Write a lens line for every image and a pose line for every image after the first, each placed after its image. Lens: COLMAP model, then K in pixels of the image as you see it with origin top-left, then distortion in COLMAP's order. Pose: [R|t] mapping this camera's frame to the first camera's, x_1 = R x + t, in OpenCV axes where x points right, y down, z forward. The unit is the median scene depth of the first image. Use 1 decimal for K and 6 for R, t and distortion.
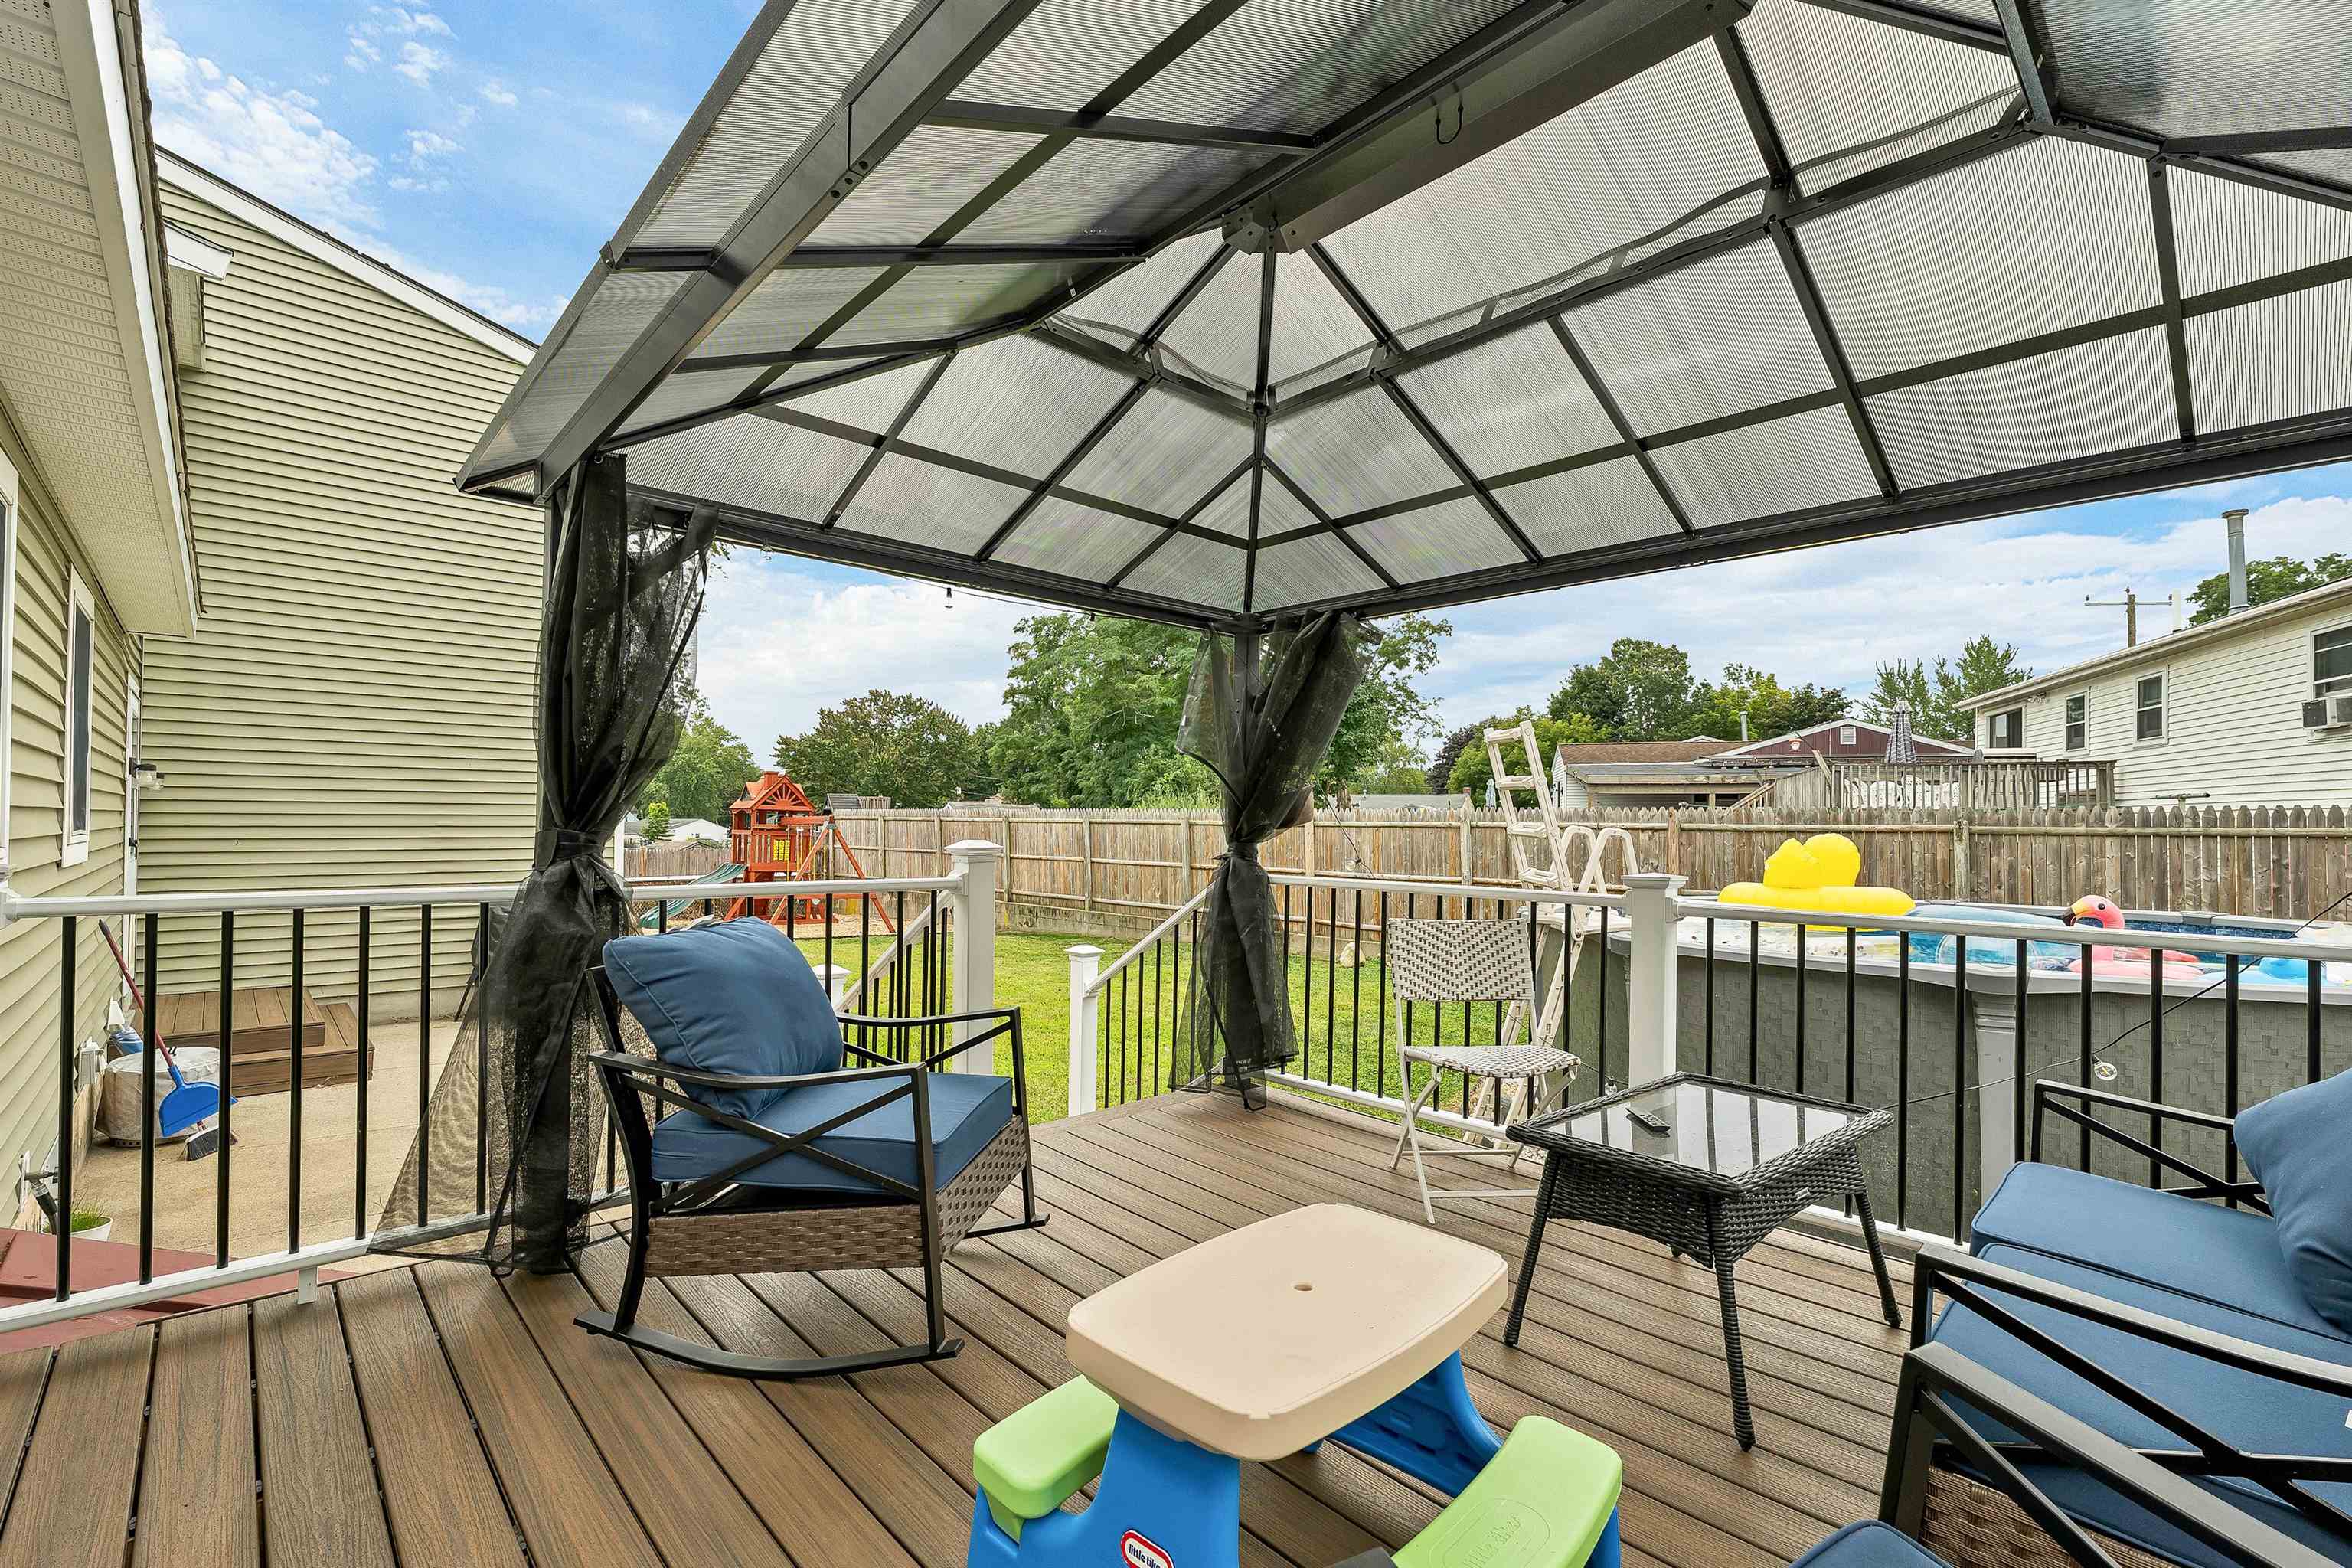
lens RADIAL K [[1011.3, 0, 1178.2], [0, 1011.3, 813.6], [0, 0, 1]] dist [-0.002048, -0.000429]
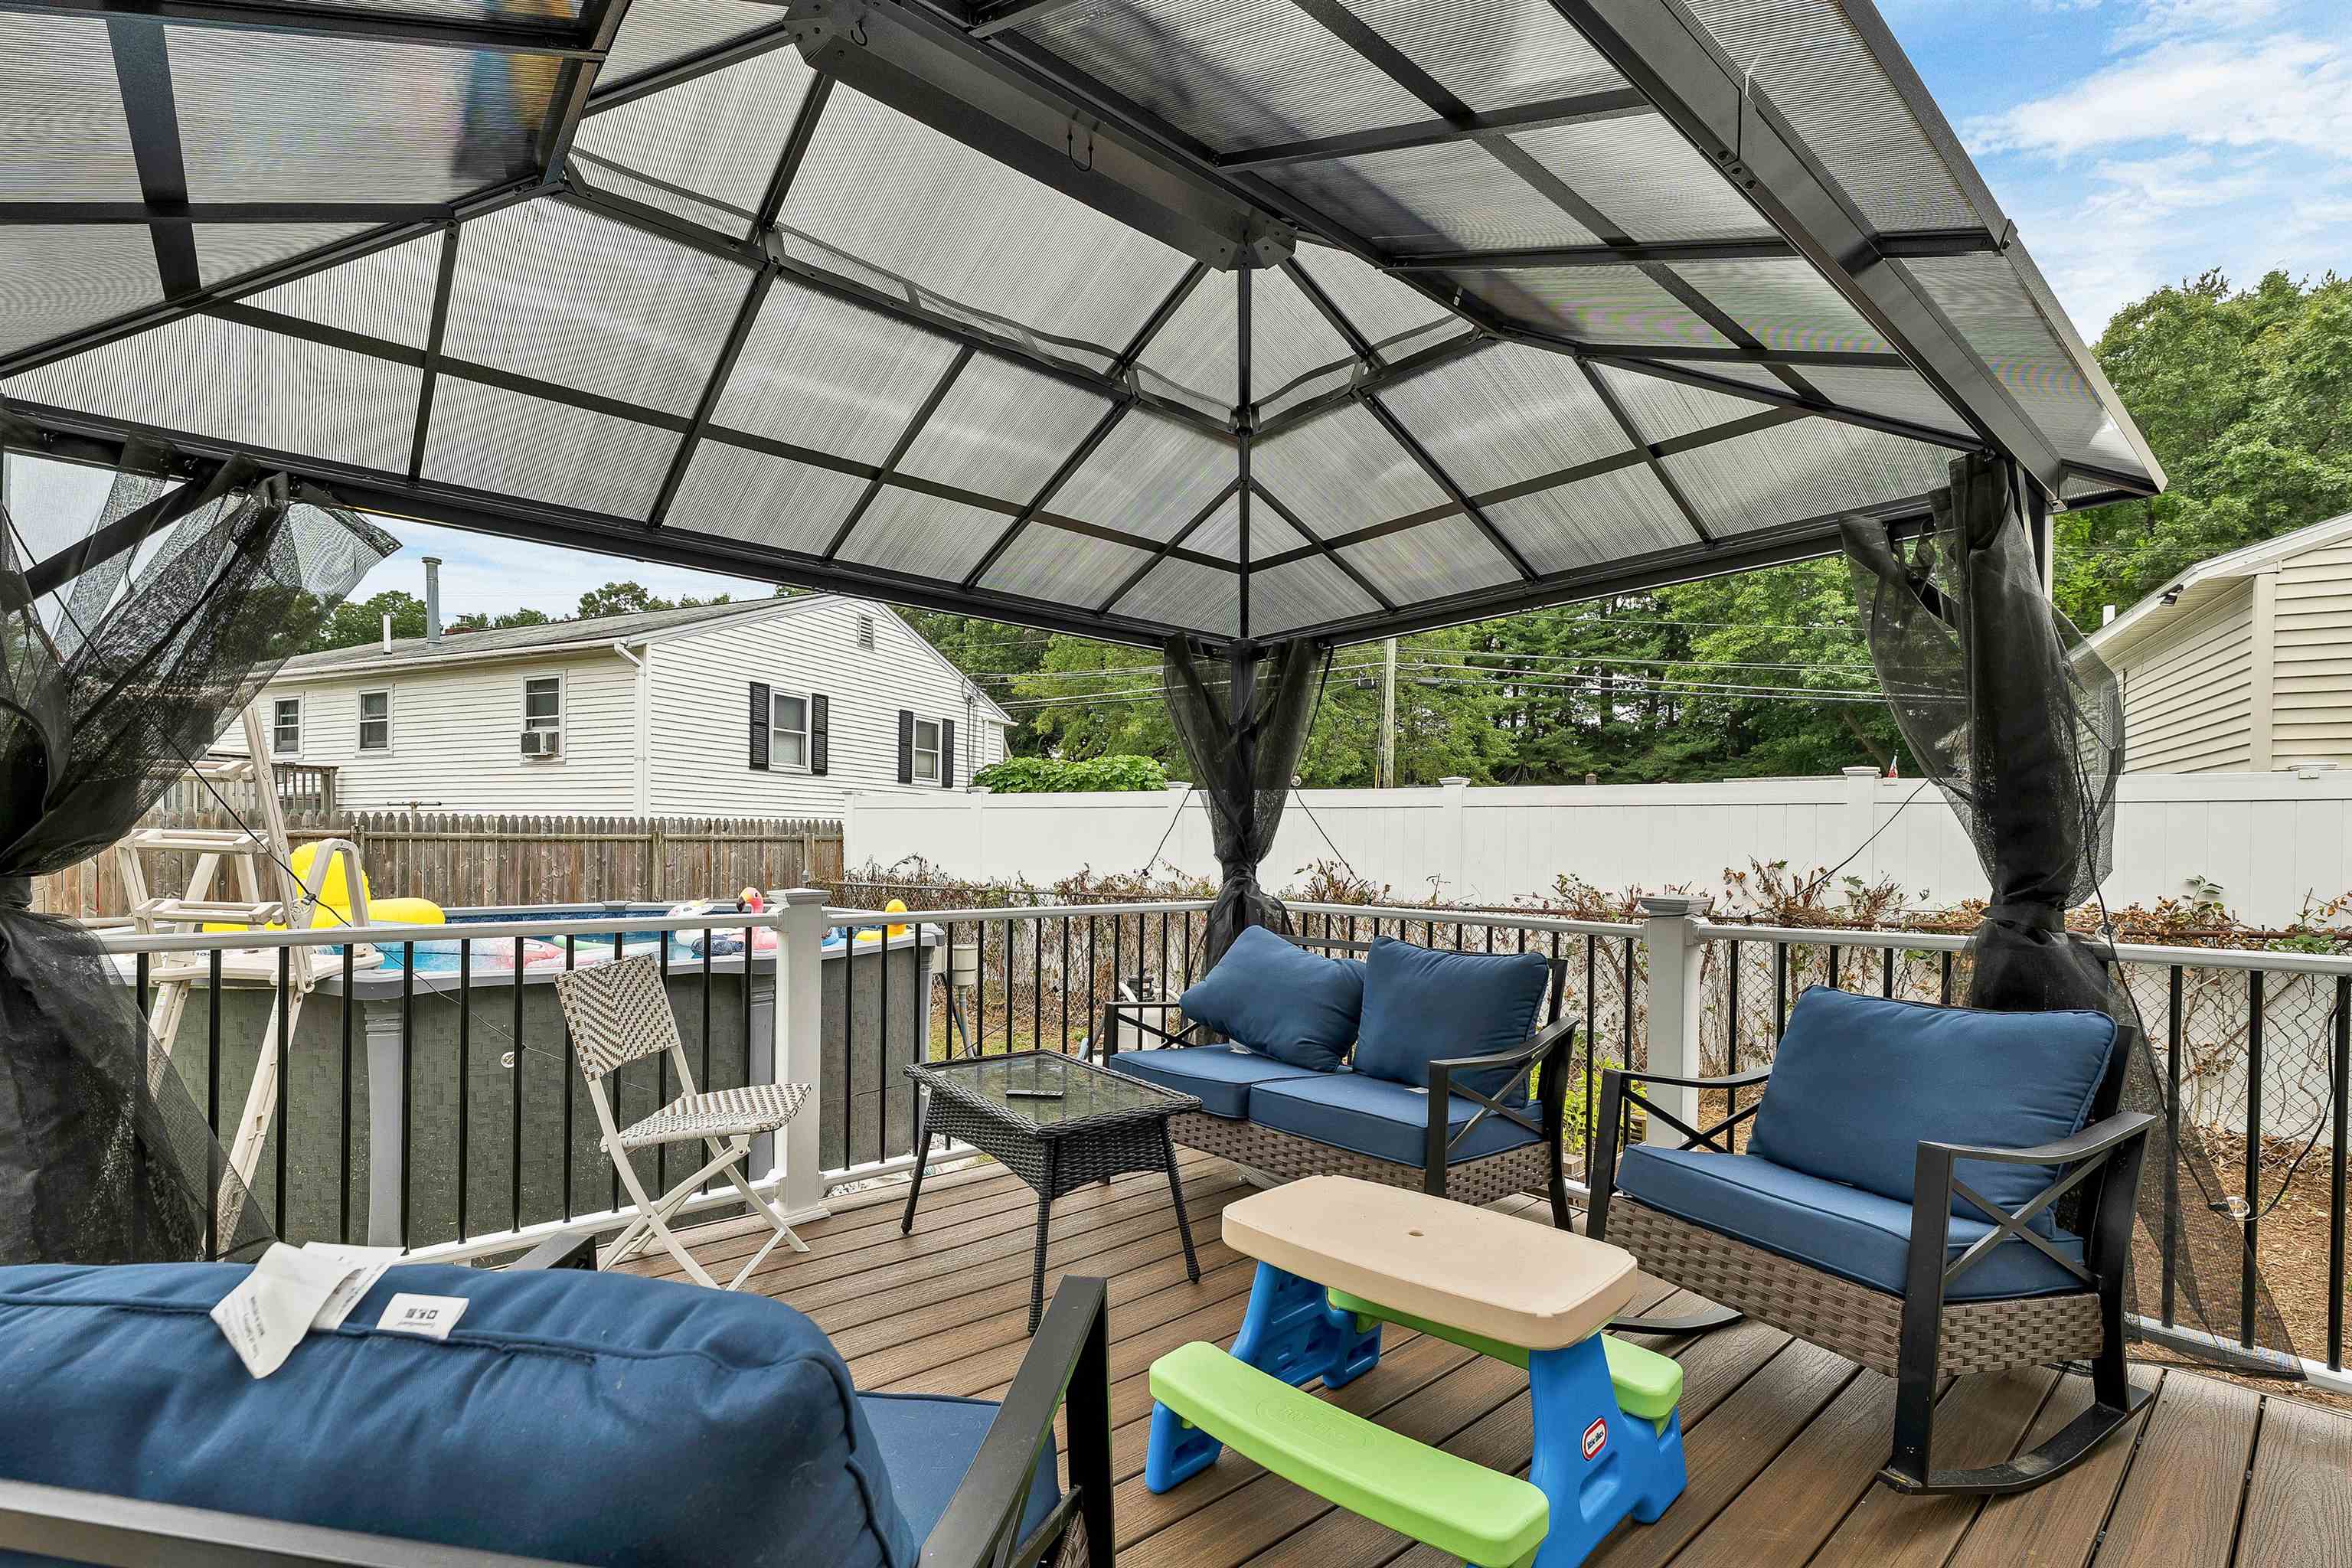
lens RADIAL K [[1011.3, 0, 1178.2], [0, 1011.3, 813.6], [0, 0, 1]] dist [-0.002048, -0.000429]
pose [[0.038351, 0.021981, 0.999023, -0.172279], [-0.020300, 0.999569, -0.021214, 0.000686], [-0.999058, -0.019466, 0.038780, 0.196686]]
